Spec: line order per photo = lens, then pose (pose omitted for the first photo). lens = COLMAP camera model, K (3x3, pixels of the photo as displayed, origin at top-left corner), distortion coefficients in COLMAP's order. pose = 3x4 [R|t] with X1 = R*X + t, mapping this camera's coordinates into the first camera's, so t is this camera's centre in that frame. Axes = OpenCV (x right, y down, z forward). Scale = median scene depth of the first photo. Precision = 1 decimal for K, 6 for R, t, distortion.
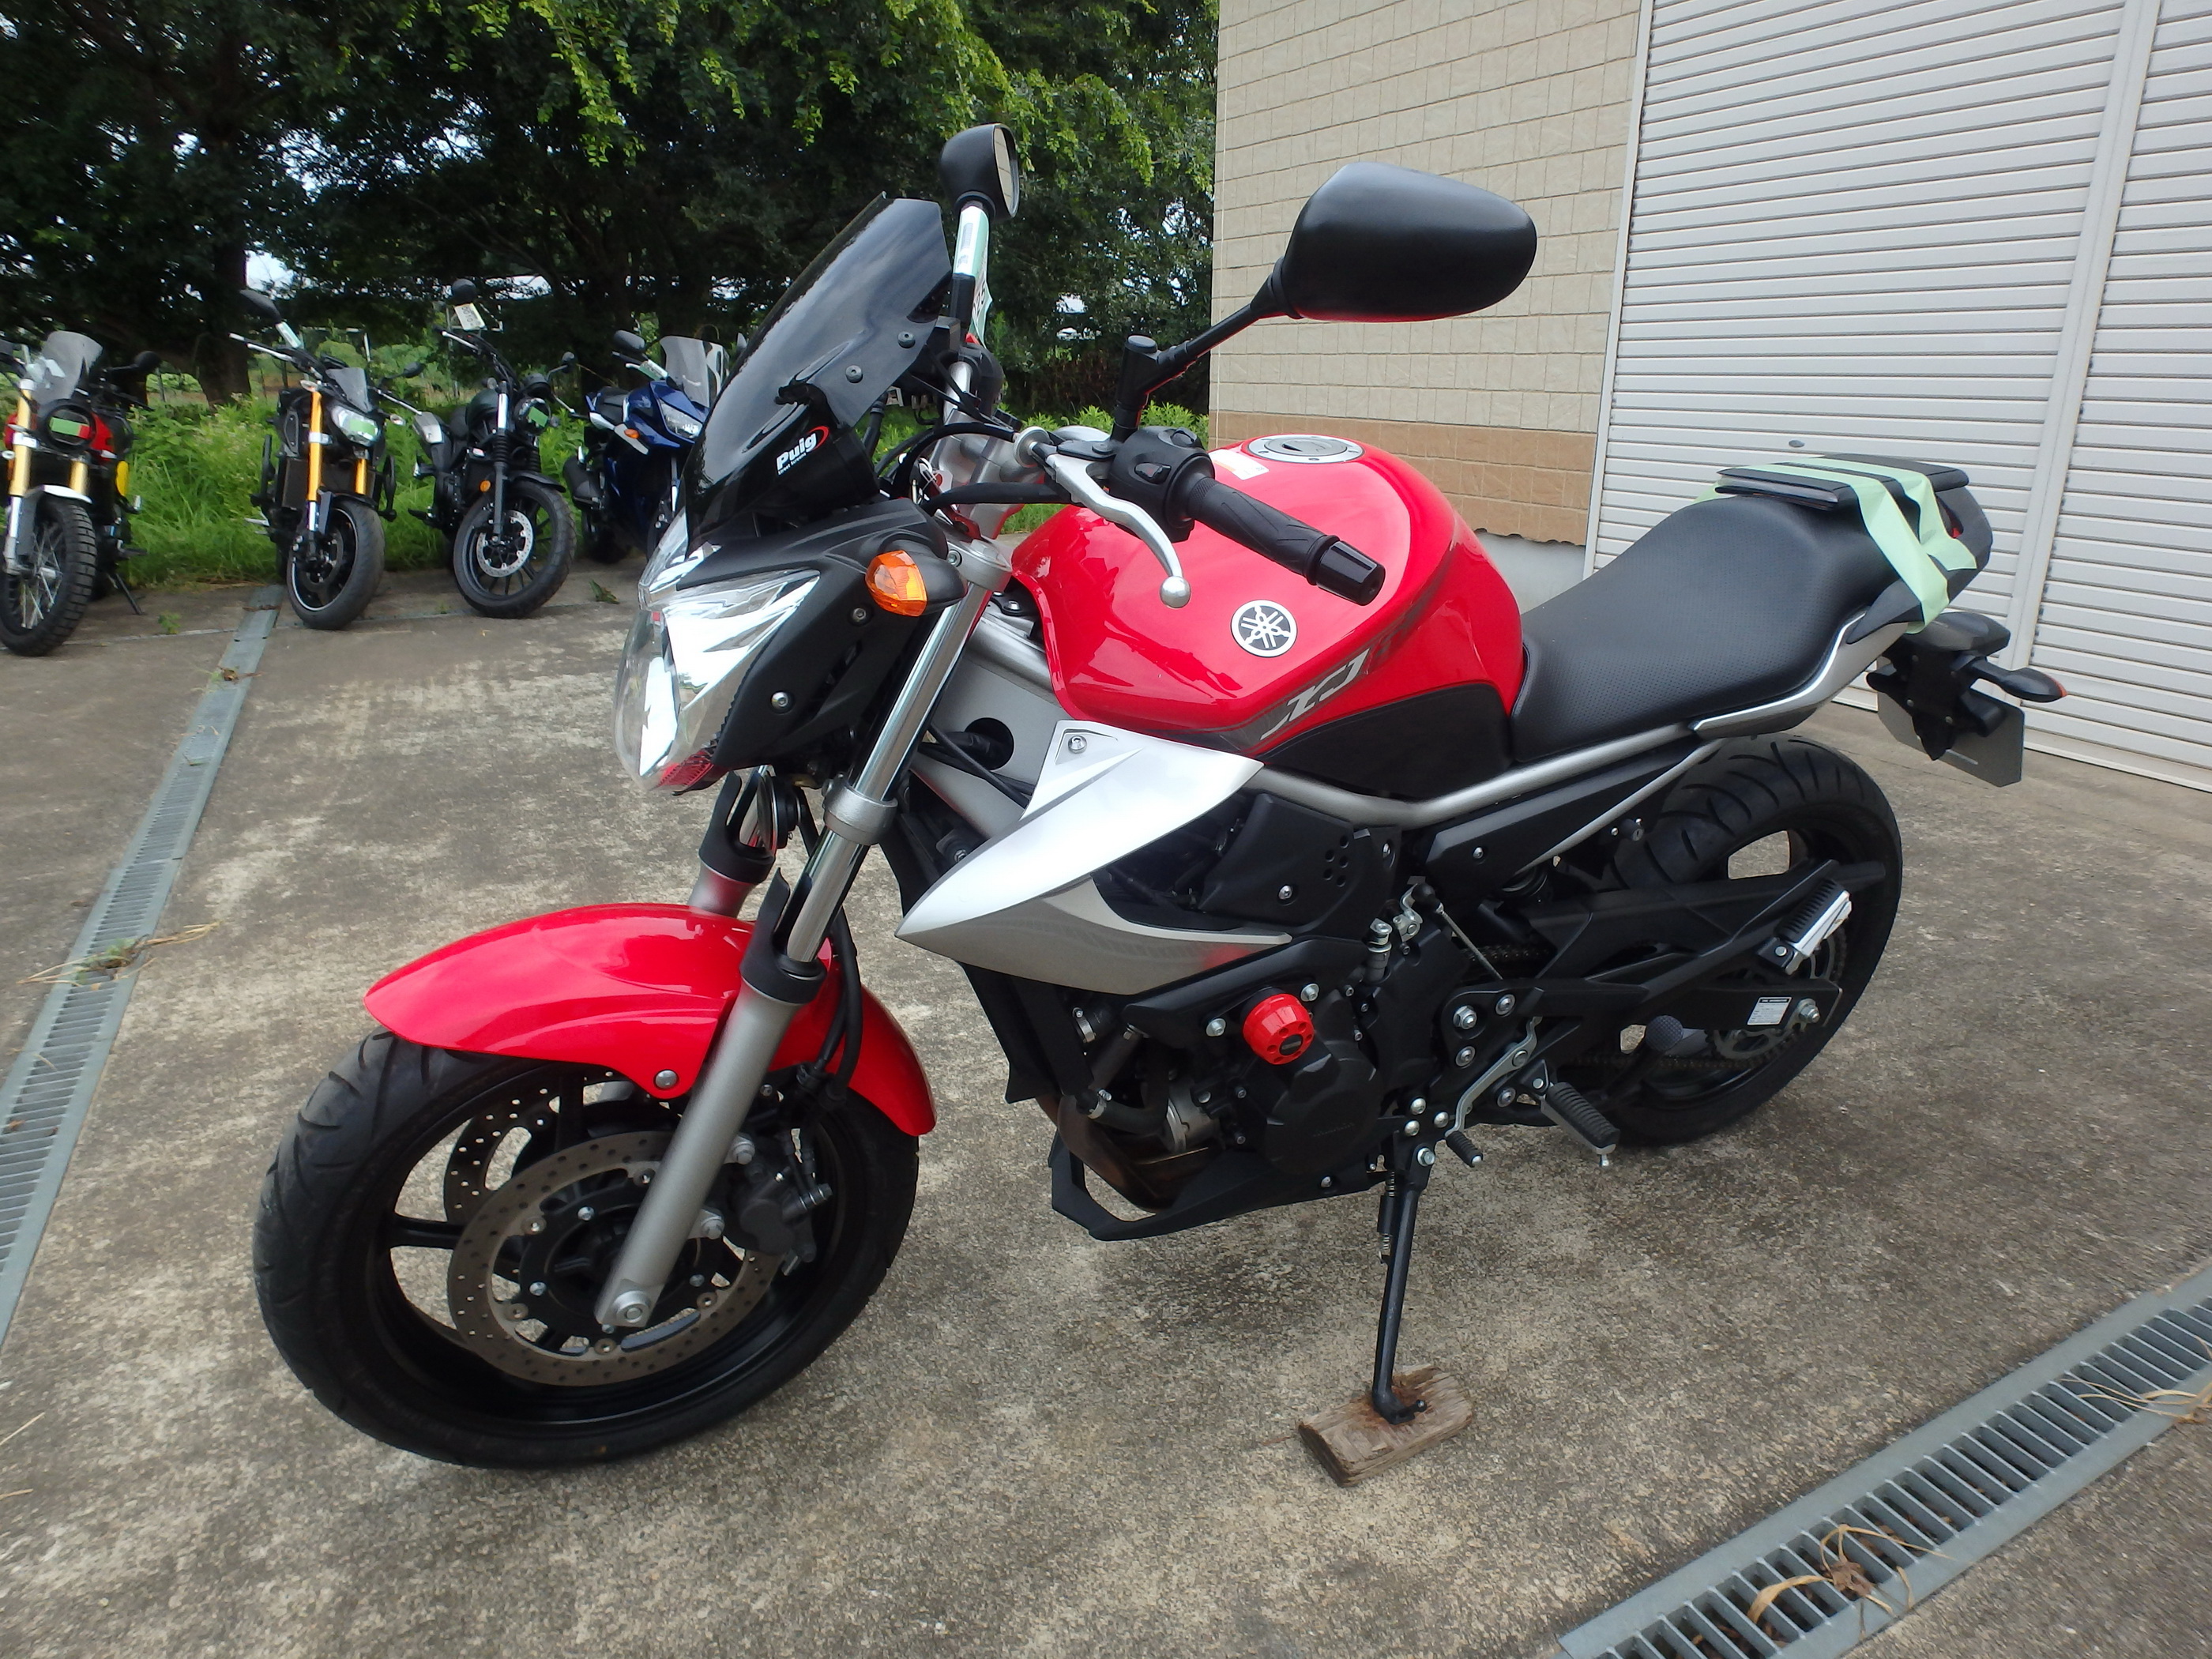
lens RADIAL K [[1381.9, 0, 1124.0], [0, 1381.9, 784.4], [0, 0, 1]] dist [-0.041933, 0.008230]
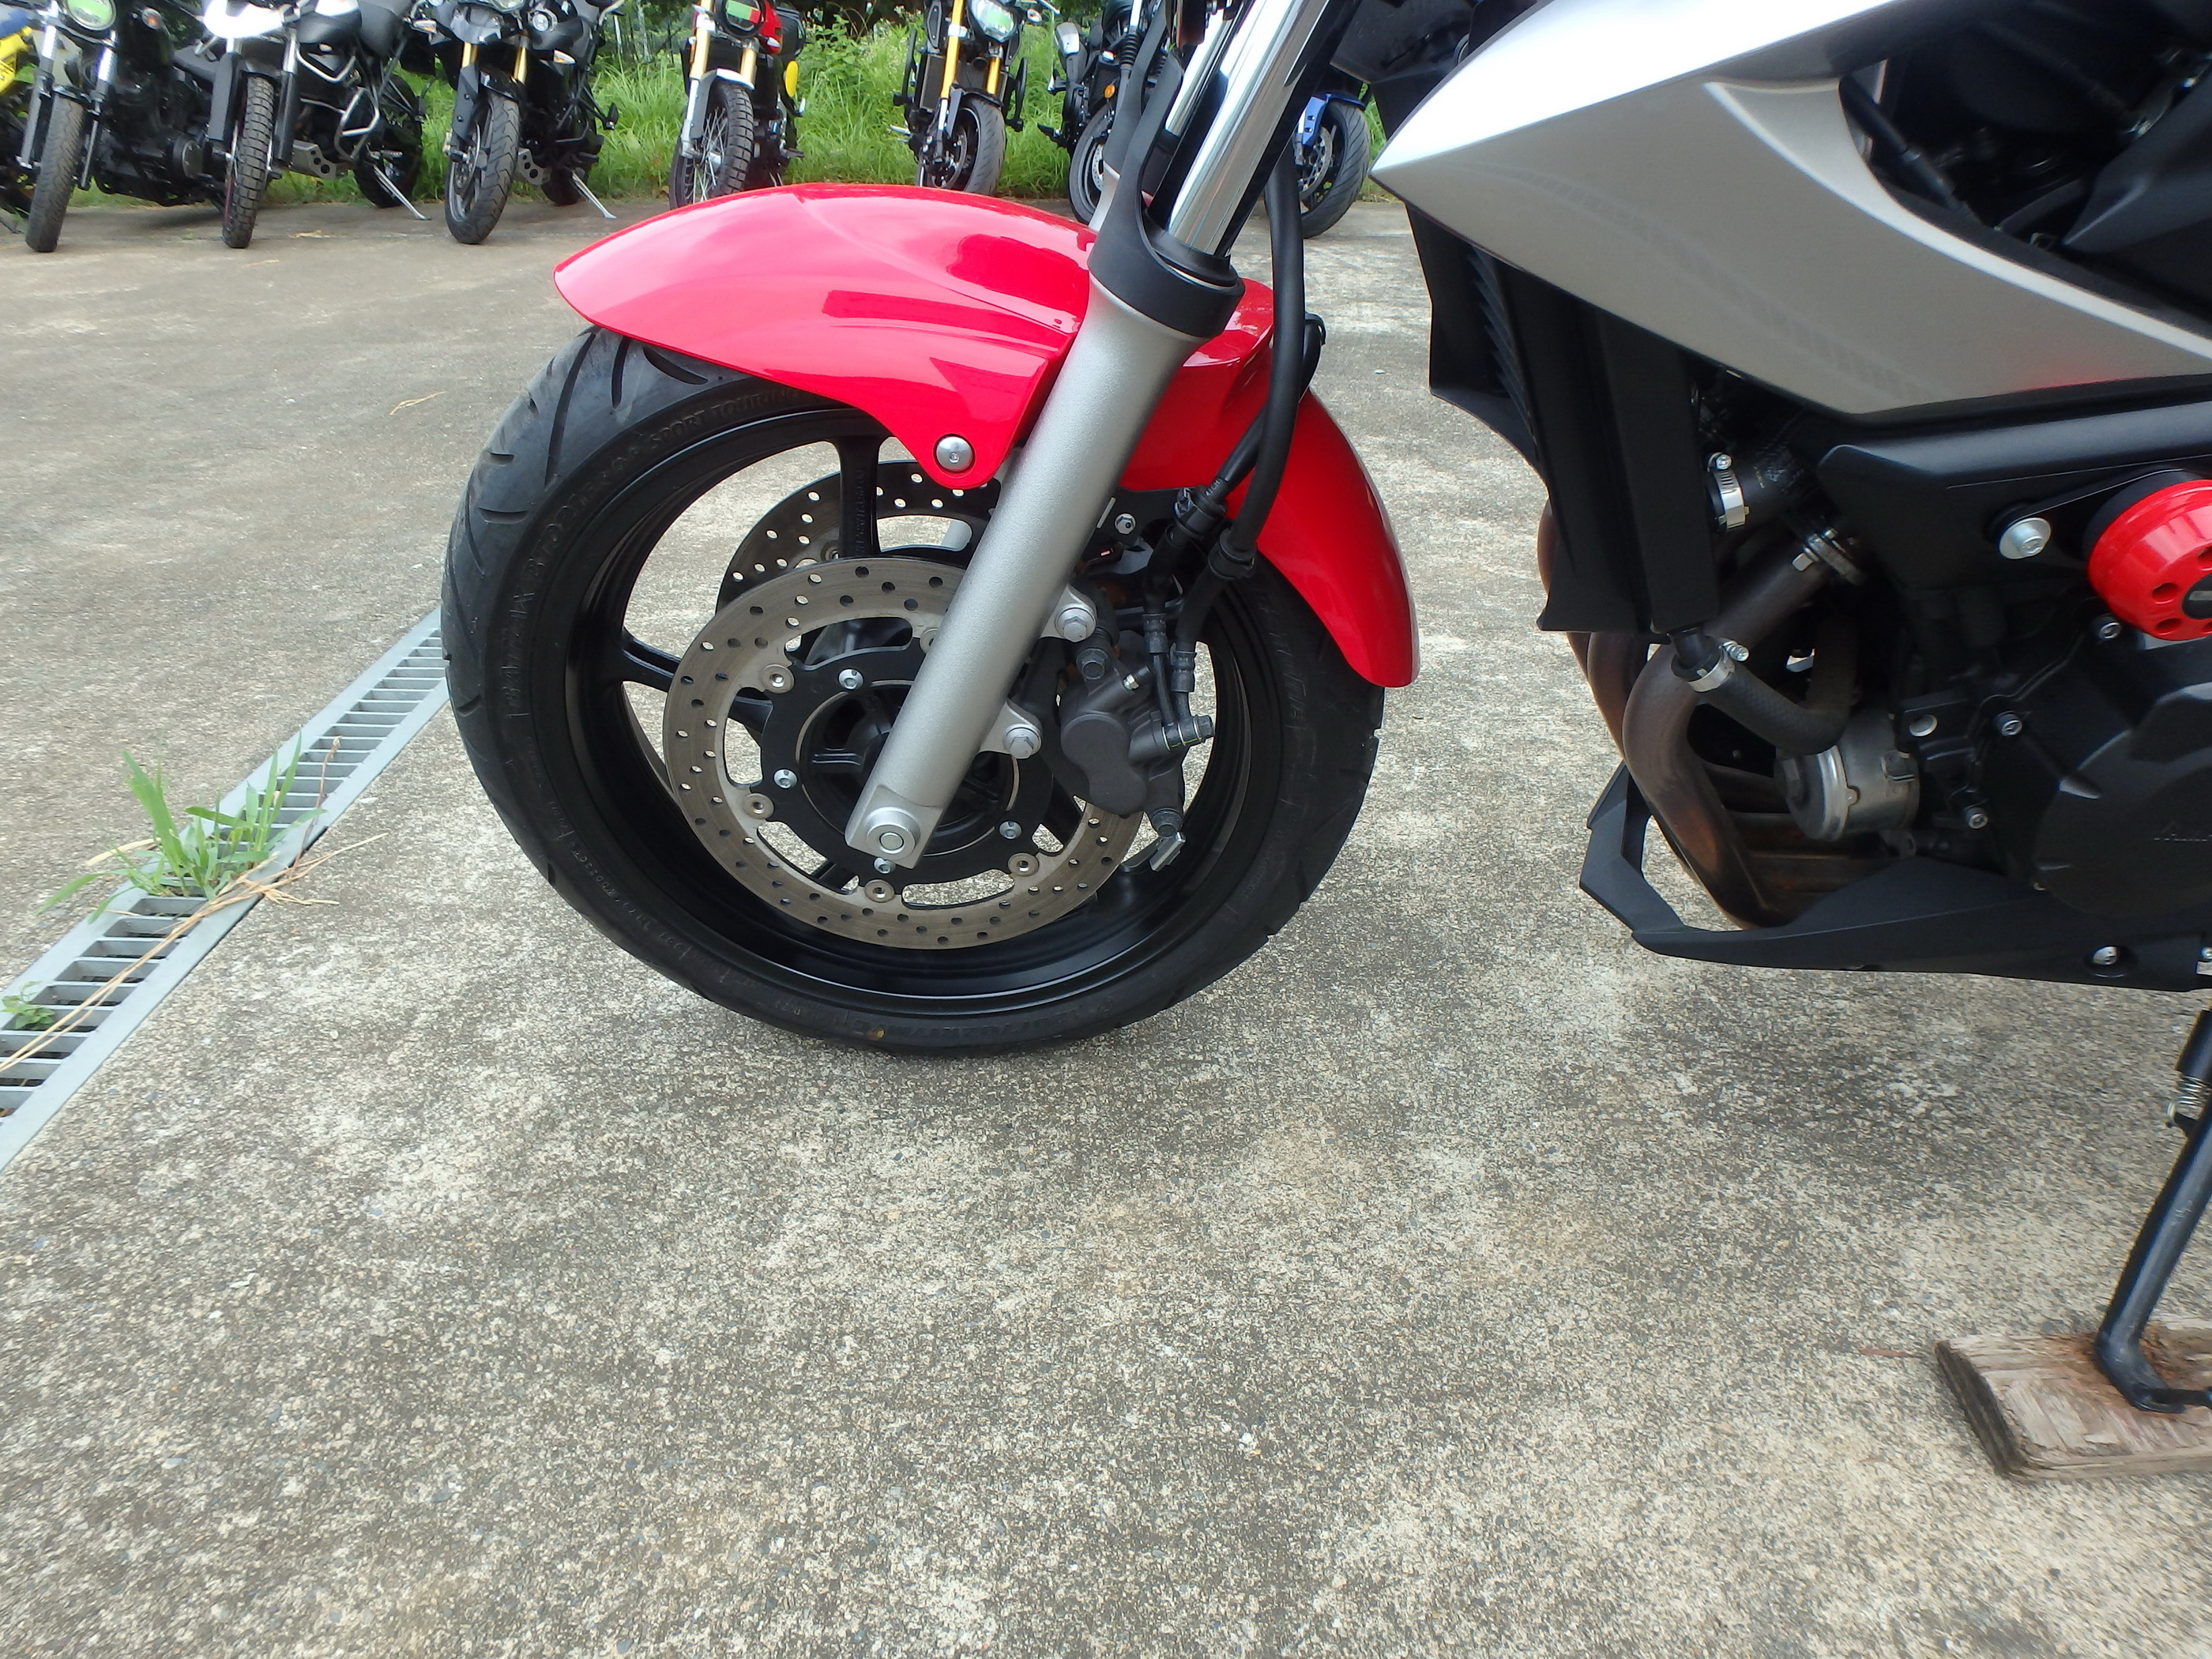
lens RADIAL K [[1381.9, 0, 1101.7], [0, 1381.9, 793.6], [0, 0, 1]] dist [-0.041933, 0.008230]
pose [[0.895705, 0.218712, -0.387140, -0.014162], [-0.140380, 0.965230, 0.220511, 0.165156], [0.421908, -0.143166, 0.895264, 0.365944]]
